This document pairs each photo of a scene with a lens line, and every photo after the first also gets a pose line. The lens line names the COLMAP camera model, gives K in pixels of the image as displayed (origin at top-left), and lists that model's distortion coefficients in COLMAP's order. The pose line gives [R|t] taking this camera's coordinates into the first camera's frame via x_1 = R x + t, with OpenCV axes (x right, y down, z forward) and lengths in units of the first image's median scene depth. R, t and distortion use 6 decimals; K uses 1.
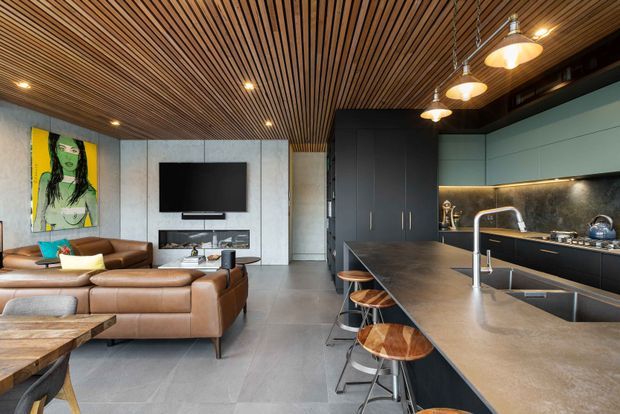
lens RADIAL K [[273.5, 0, 309.9], [0, 273.5, 205.7], [0, 0, 1]] dist [-0.019528, -0.000167]
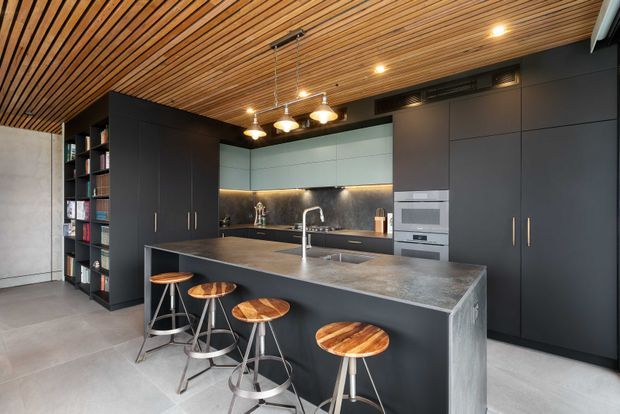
lens RADIAL K [[273.5, 0, 312.2], [0, 273.5, 207.6], [0, 0, 1]] dist [-0.019528, -0.000167]
pose [[0.606923, -0.001191, 0.794759, -0.290823], [-0.002292, 0.999992, 0.003249, 0.002242], [-0.794757, -0.003793, 0.606916, 0.010025]]
